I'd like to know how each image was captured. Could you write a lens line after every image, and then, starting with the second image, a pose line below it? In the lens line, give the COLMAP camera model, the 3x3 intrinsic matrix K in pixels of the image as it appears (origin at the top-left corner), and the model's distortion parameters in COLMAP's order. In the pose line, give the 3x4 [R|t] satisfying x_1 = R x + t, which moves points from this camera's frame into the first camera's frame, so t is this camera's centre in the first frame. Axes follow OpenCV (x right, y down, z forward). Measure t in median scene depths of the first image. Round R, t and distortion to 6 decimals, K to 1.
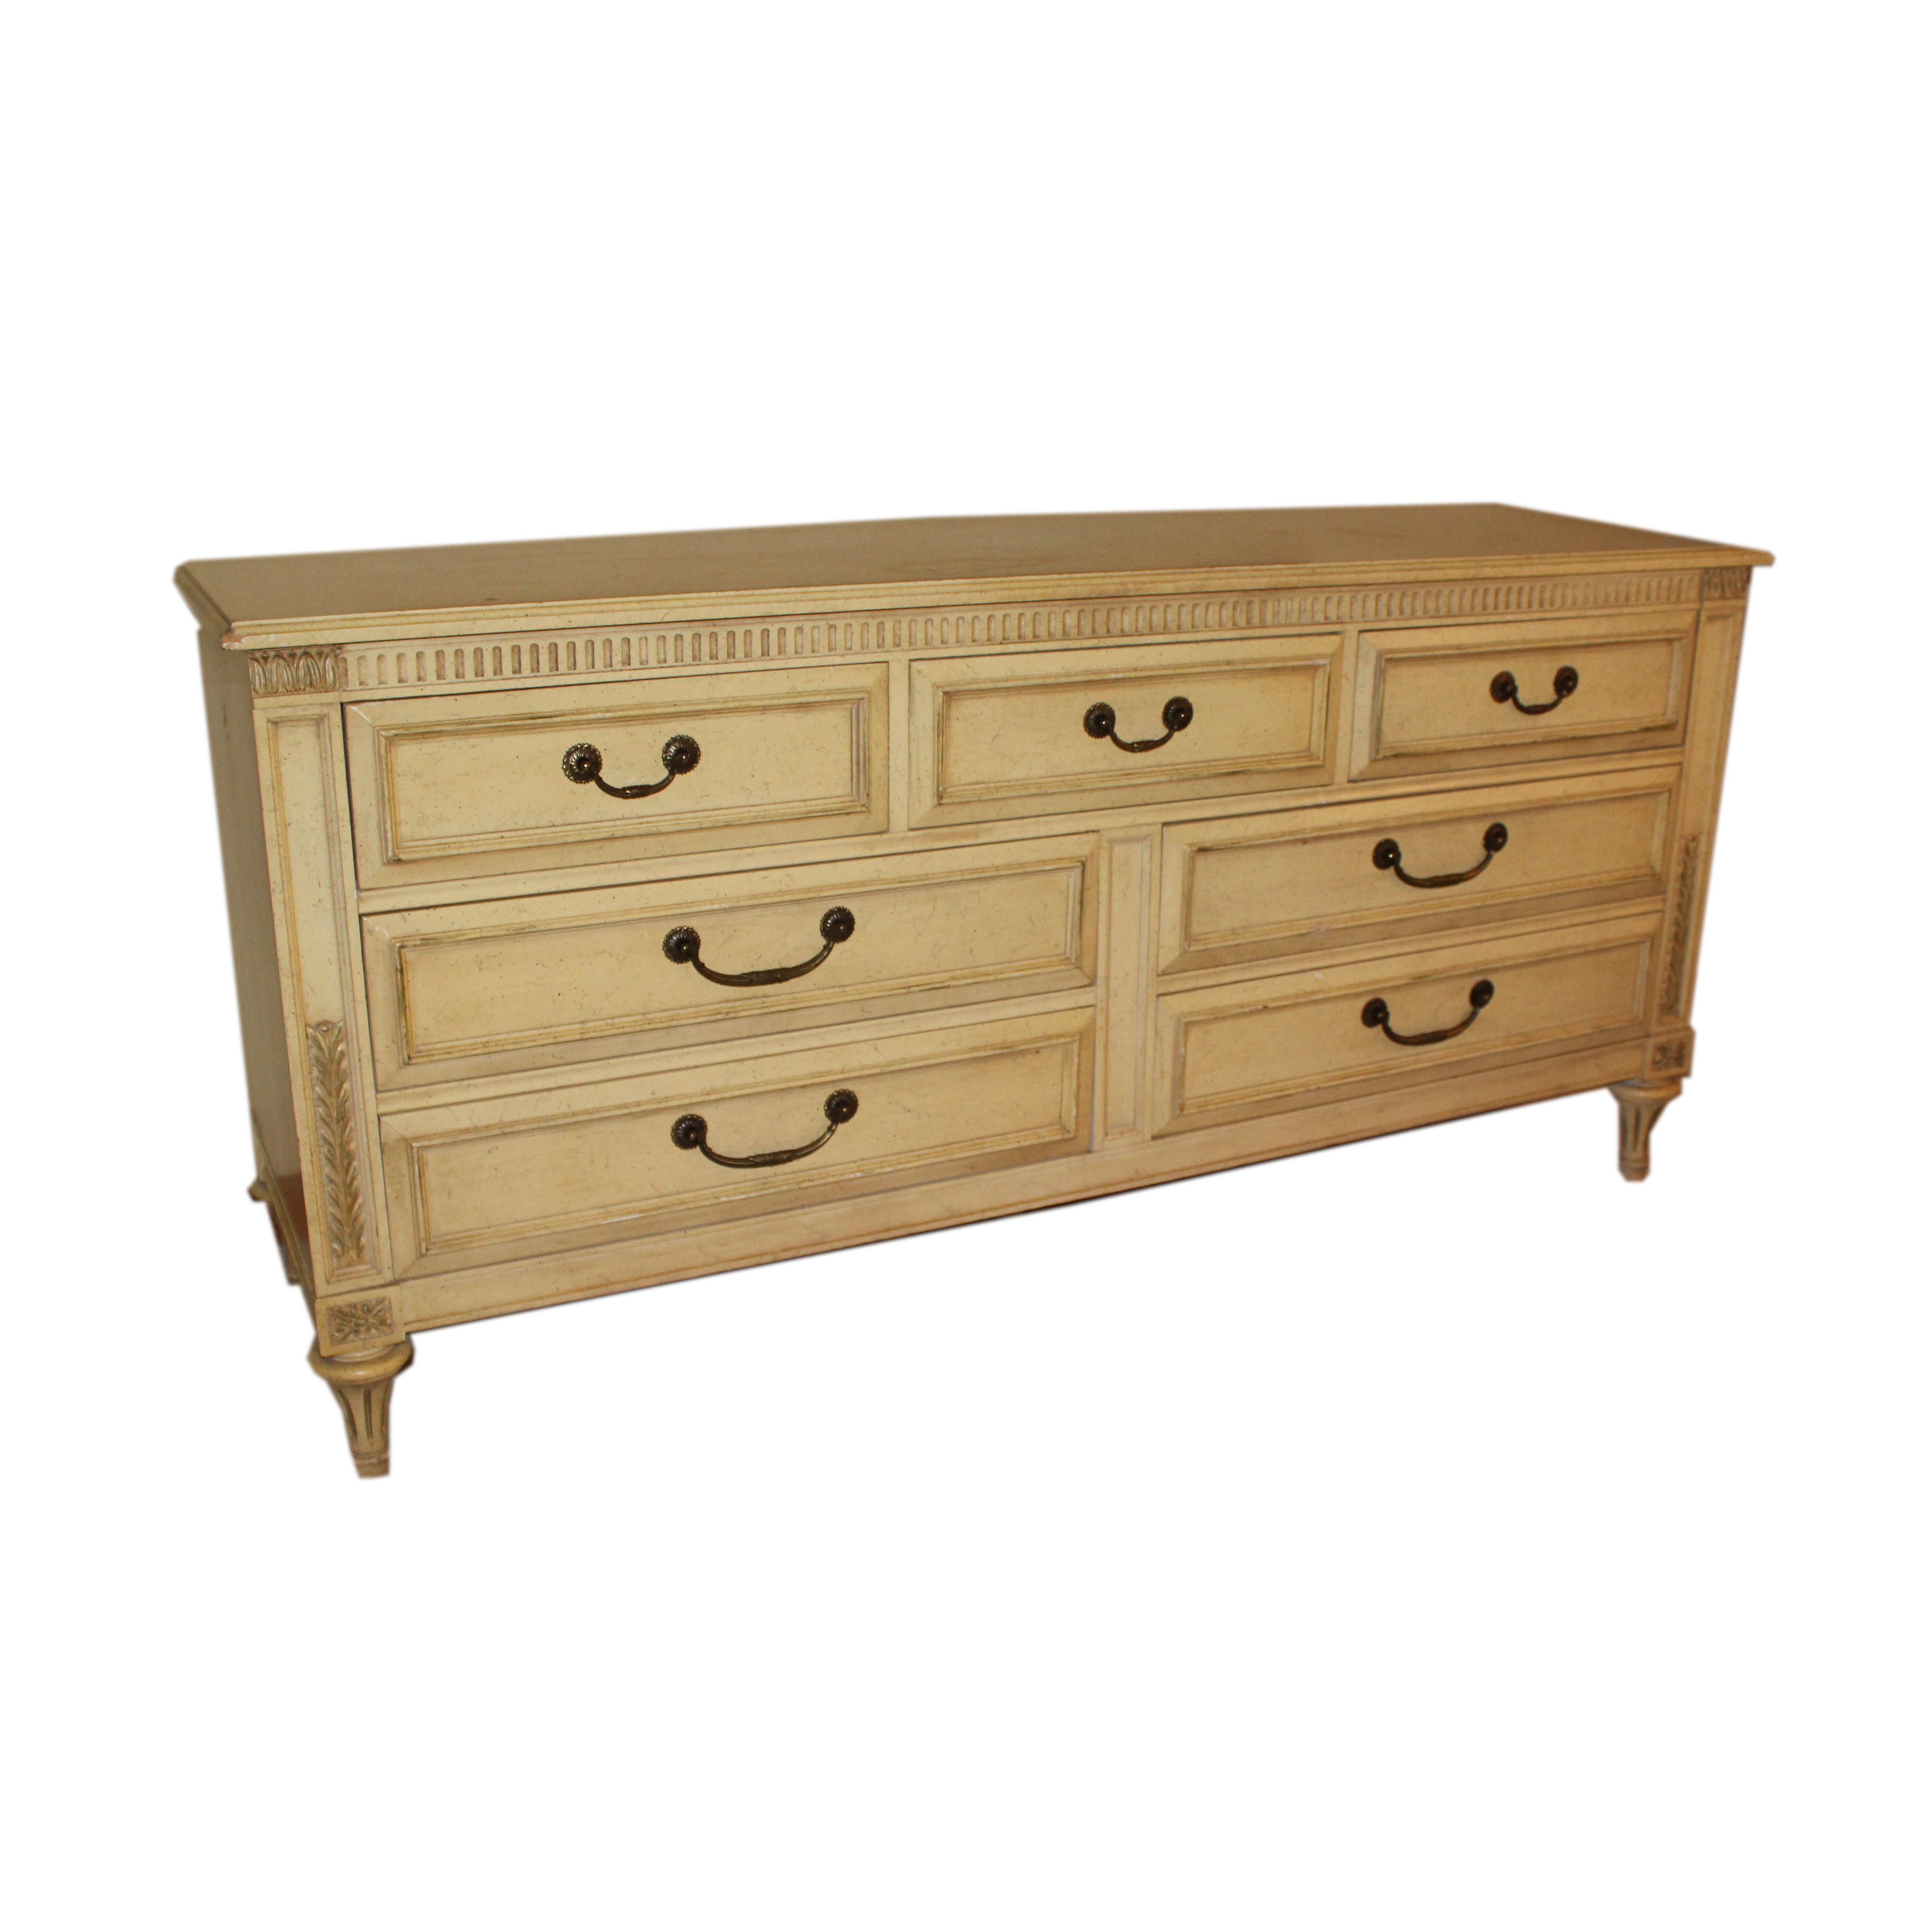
lens RADIAL K [[2032.5, 0, 967.6], [0, 2032.5, 963.9], [0, 0, 1]] dist [-0.152076, 0.000000]
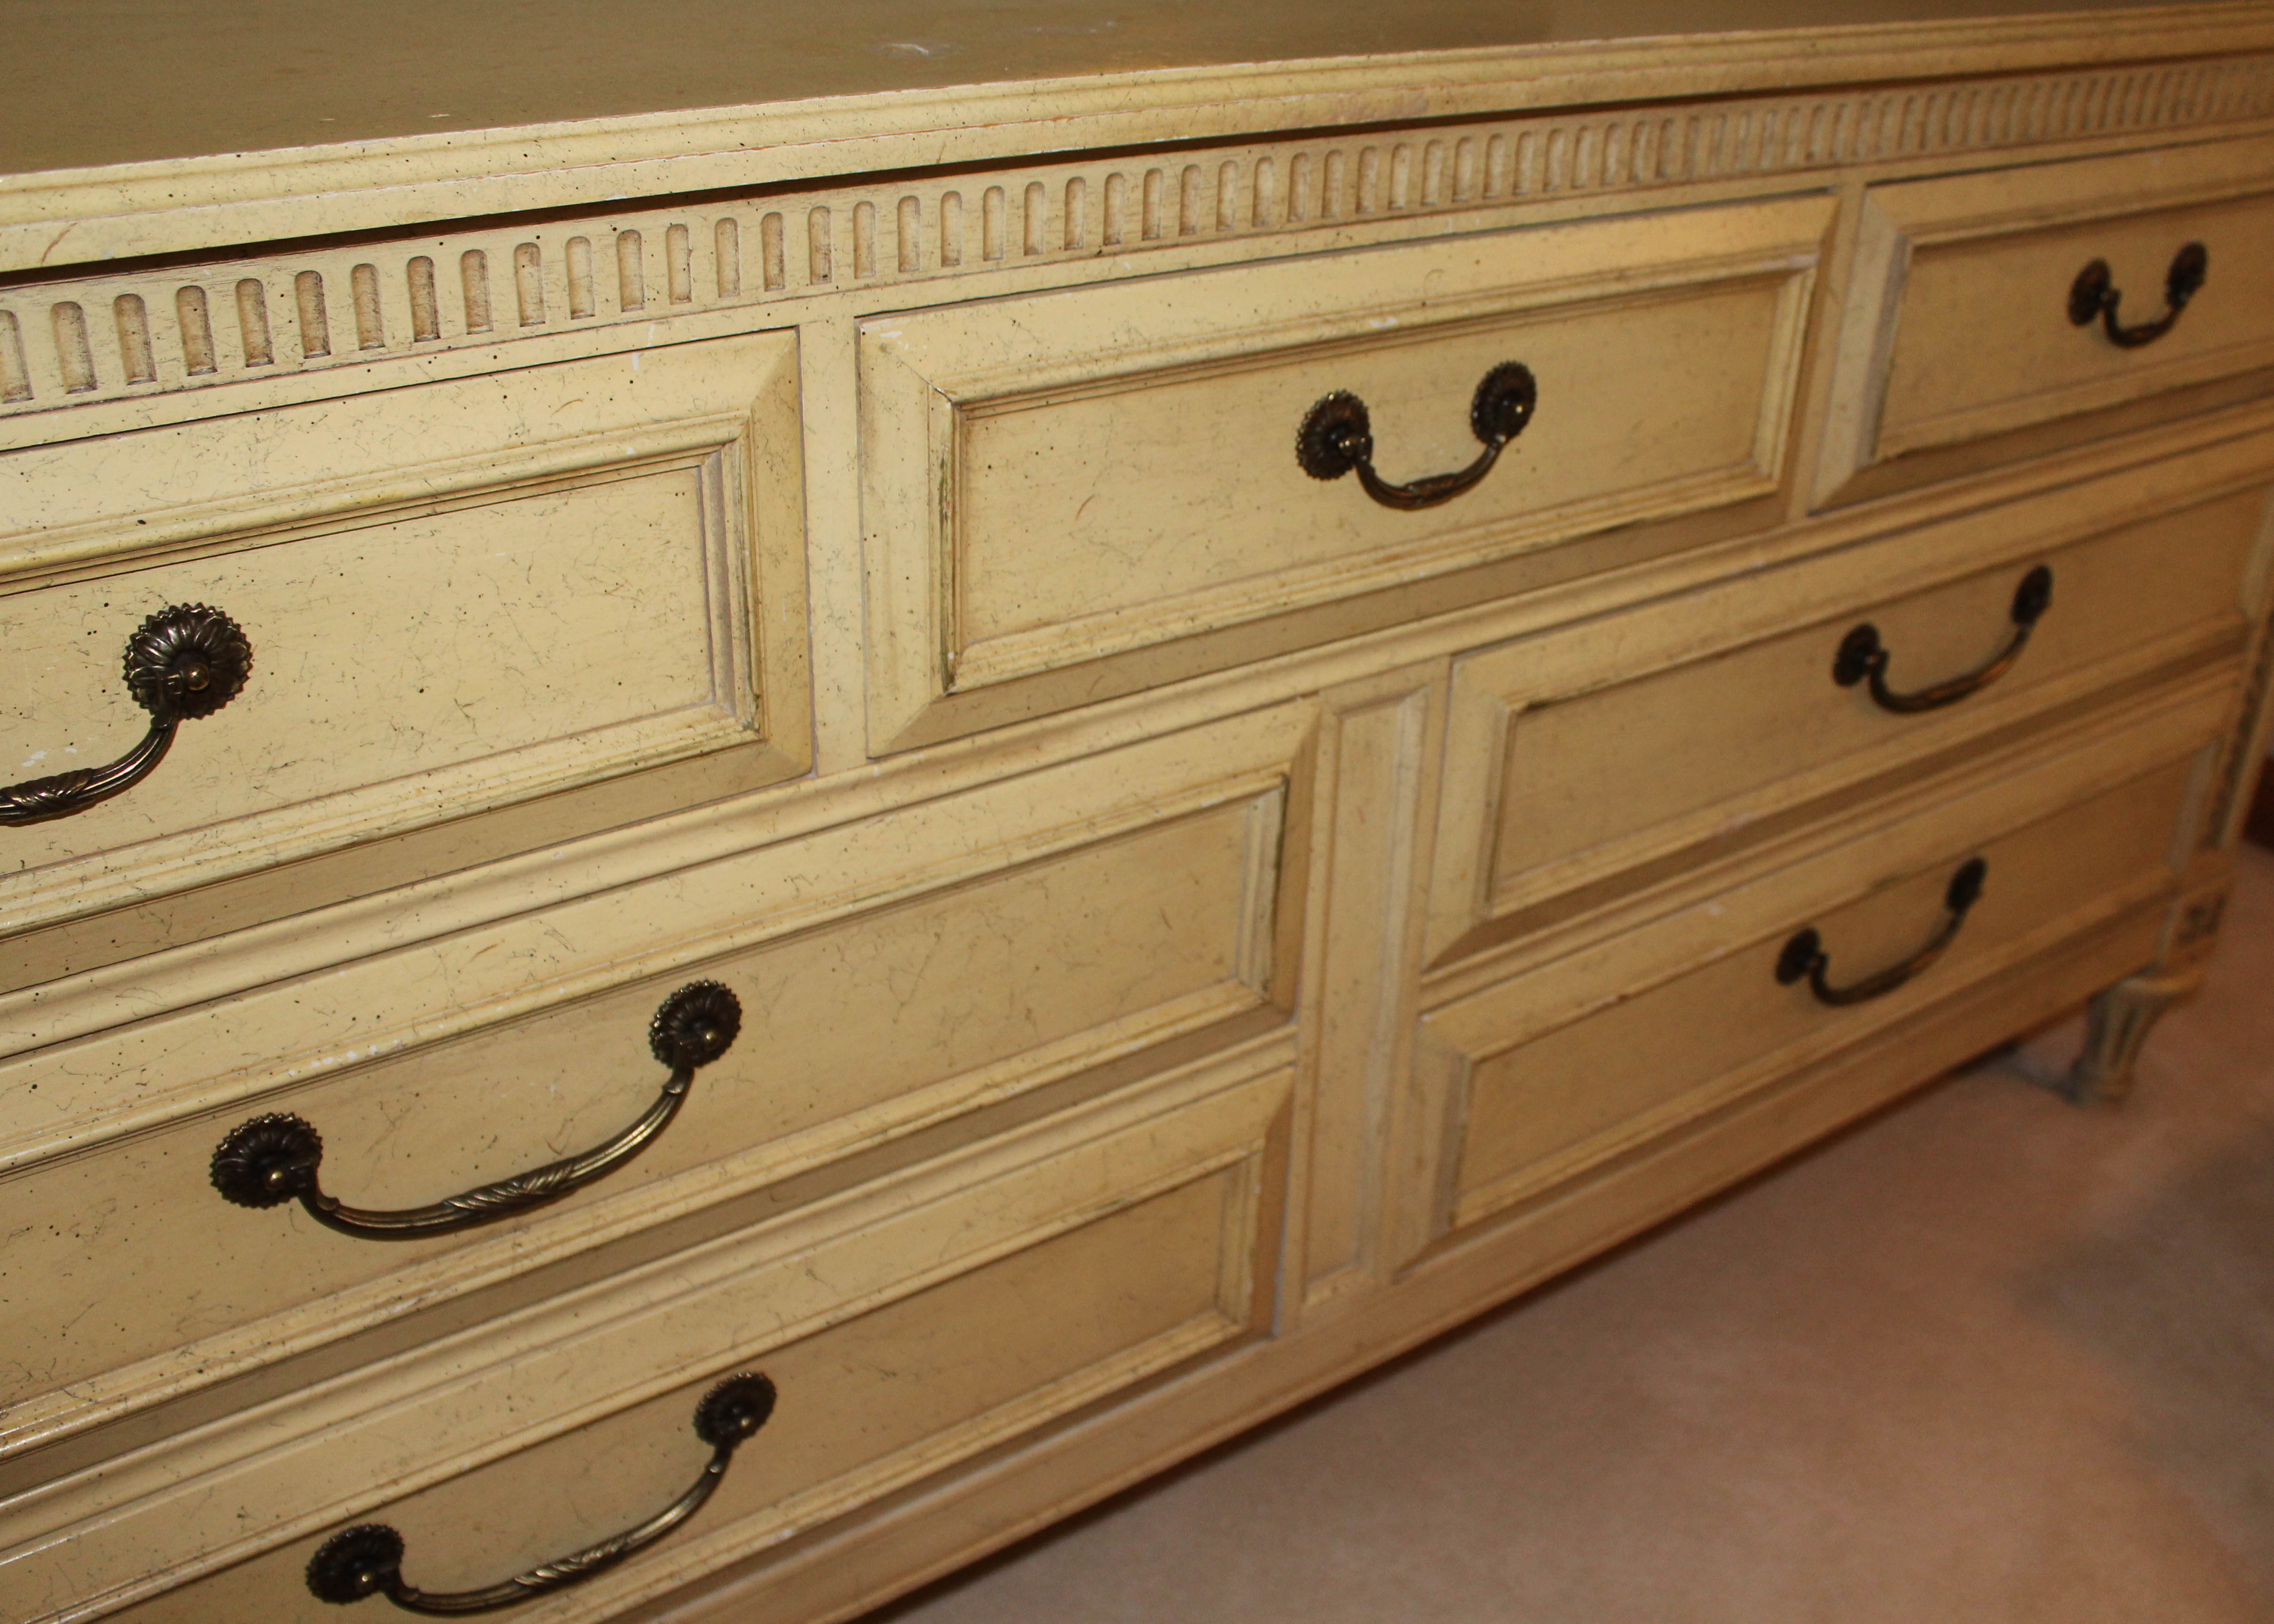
lens RADIAL K [[2203.3, 0, 1134.7], [0, 2203.3, 813.3], [0, 0, 1]] dist [-0.106318, 0.000000]
pose [[0.989653, -0.053795, 0.133017, -0.034255], [0.031413, 0.985799, 0.164966, -0.119628], [-0.140003, -0.159080, 0.977288, 0.575167]]
